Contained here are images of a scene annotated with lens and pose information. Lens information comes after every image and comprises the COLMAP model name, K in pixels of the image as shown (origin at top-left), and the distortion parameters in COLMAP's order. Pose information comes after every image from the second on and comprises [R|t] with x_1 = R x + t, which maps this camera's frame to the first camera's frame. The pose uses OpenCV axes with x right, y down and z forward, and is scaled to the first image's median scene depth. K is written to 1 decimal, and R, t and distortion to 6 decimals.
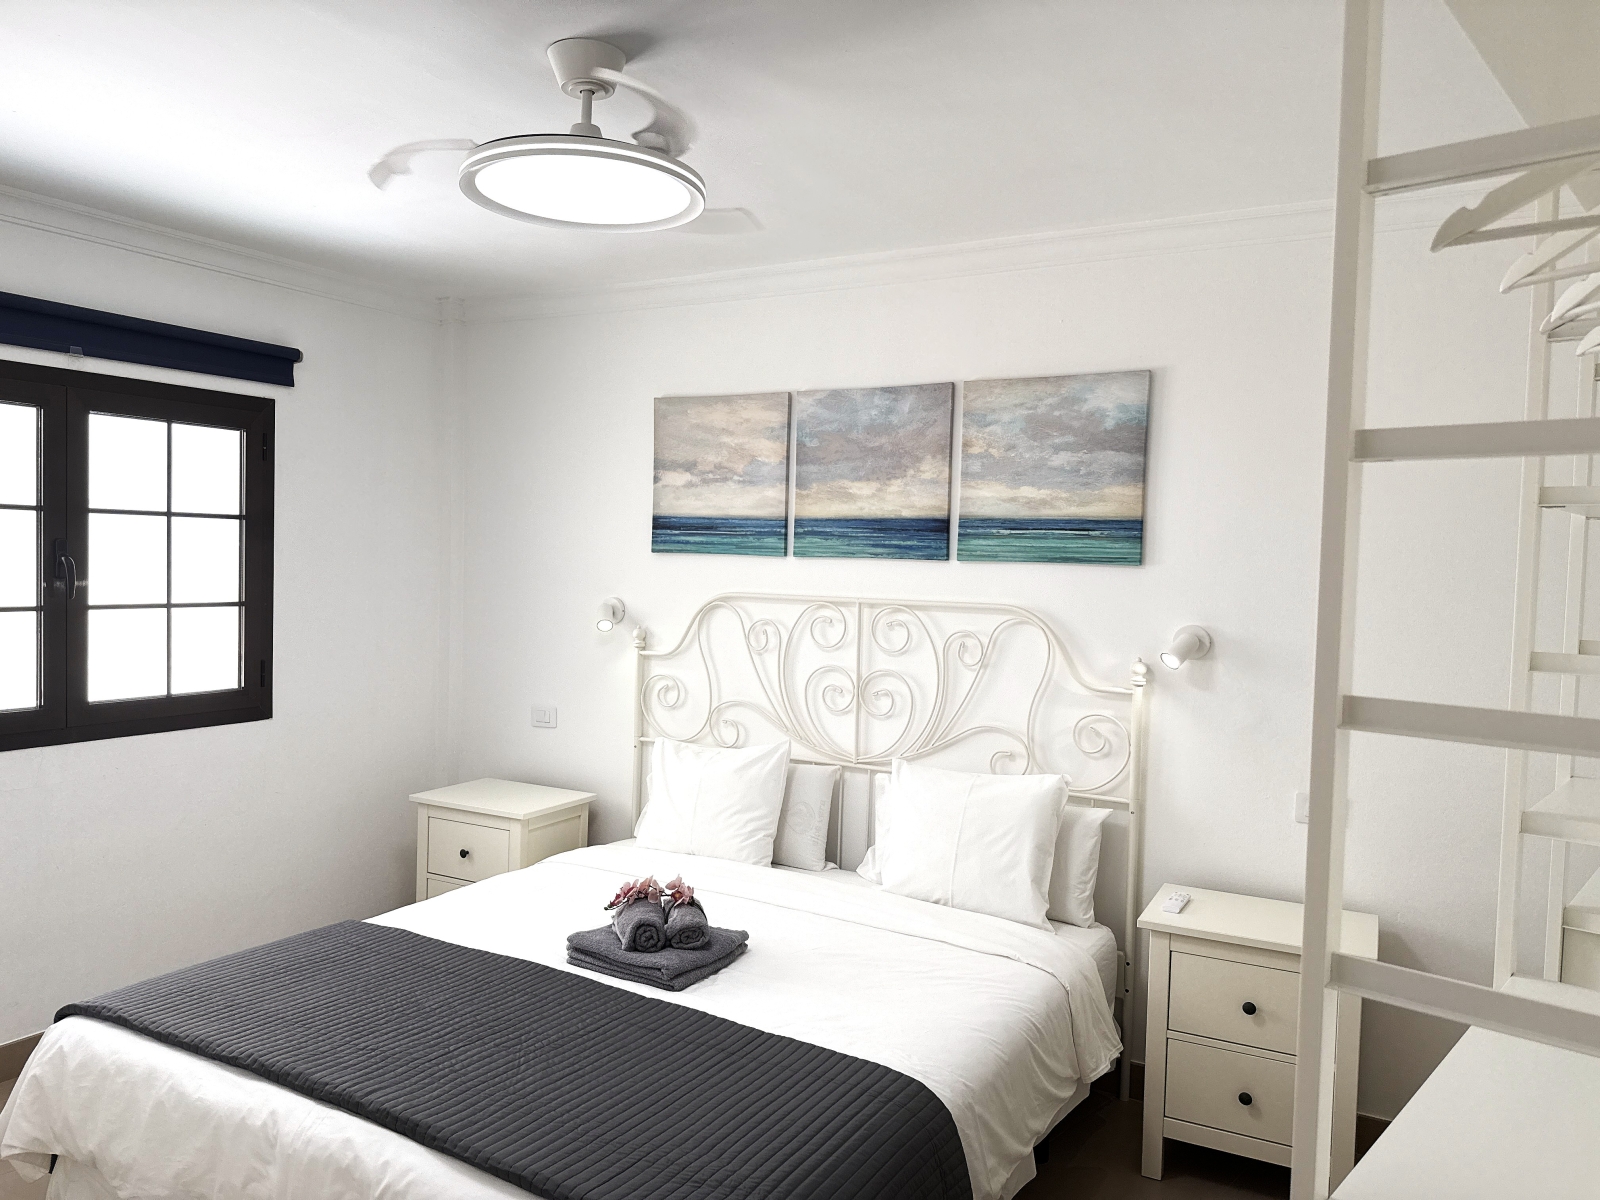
lens RADIAL K [[1140.3, 0, 800.0], [0, 1140.3, 600.0], [0, 0, 1]] dist [0.085514, -0.000291]
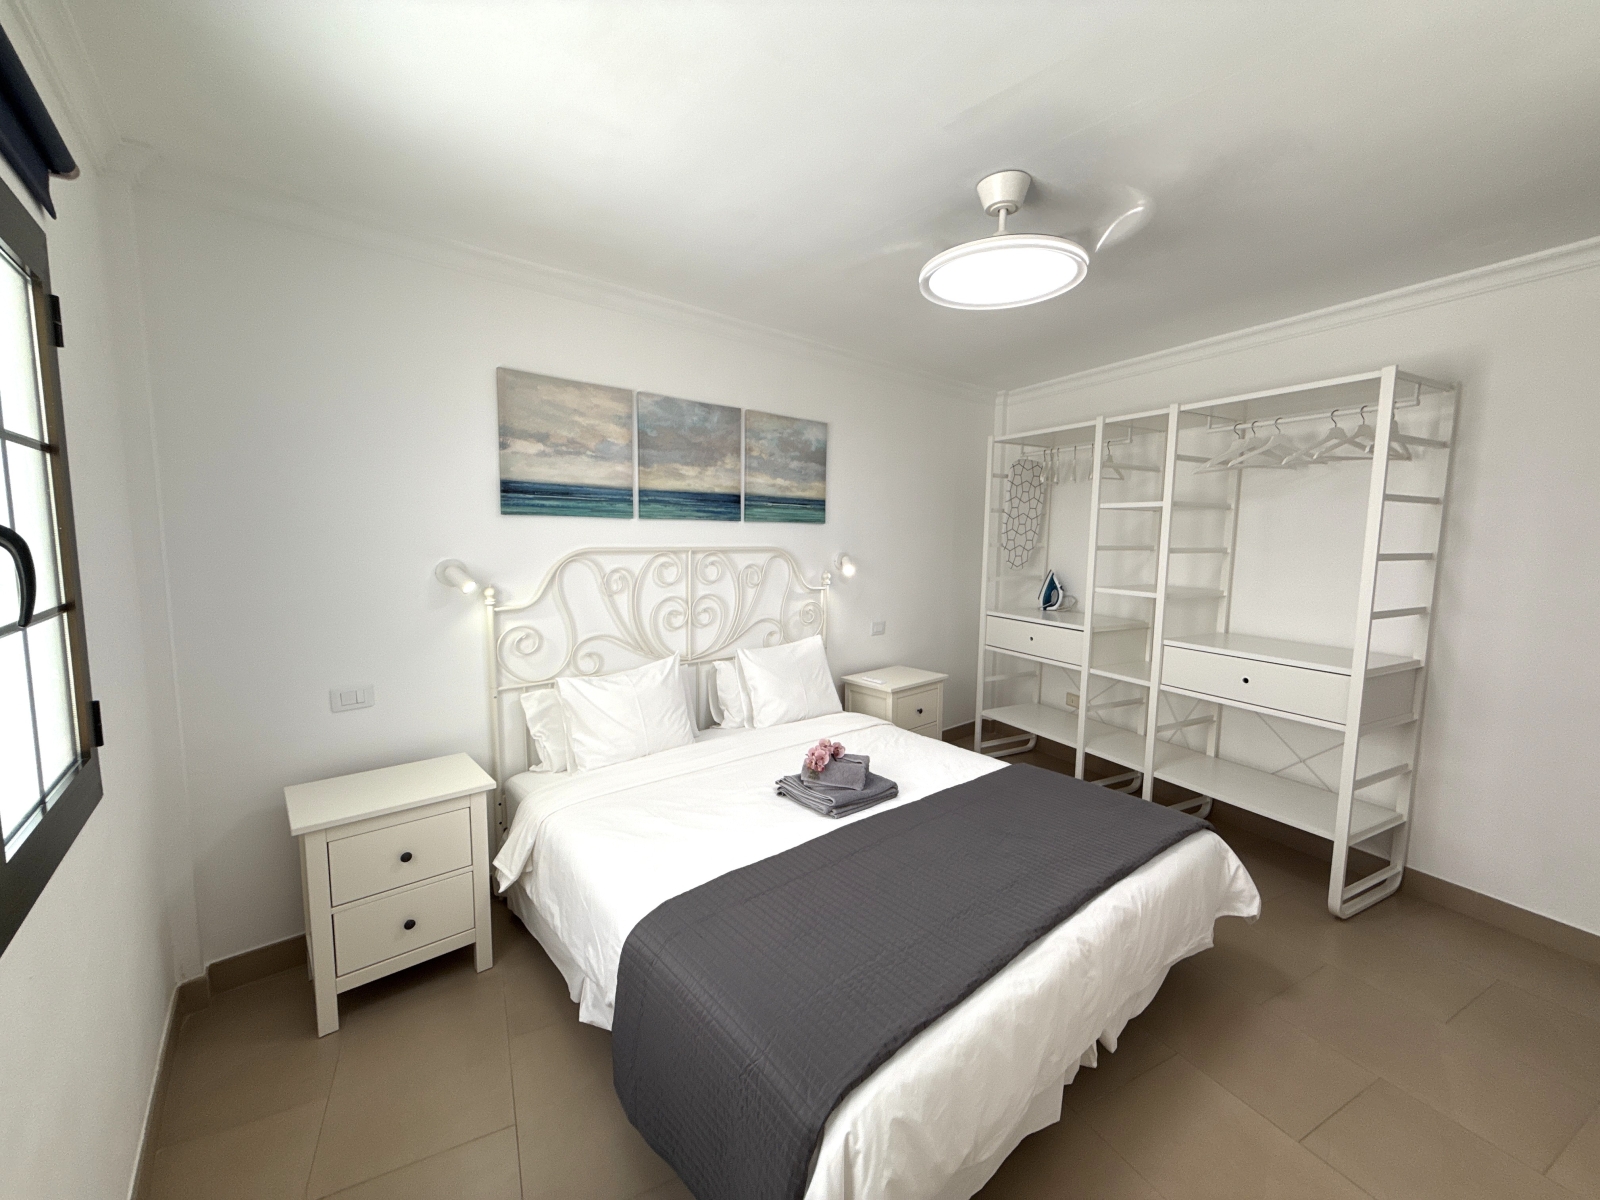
lens RADIAL K [[630.5, 0, 800.0], [0, 630.5, 600.0], [0, 0, 1]] dist [-0.029072, 0.000003]
pose [[0.329946, -0.115590, 0.936896, -0.654513], [0.039238, 0.993297, 0.108729, -0.016839], [-0.943184, 0.000887, 0.332270, 0.601431]]
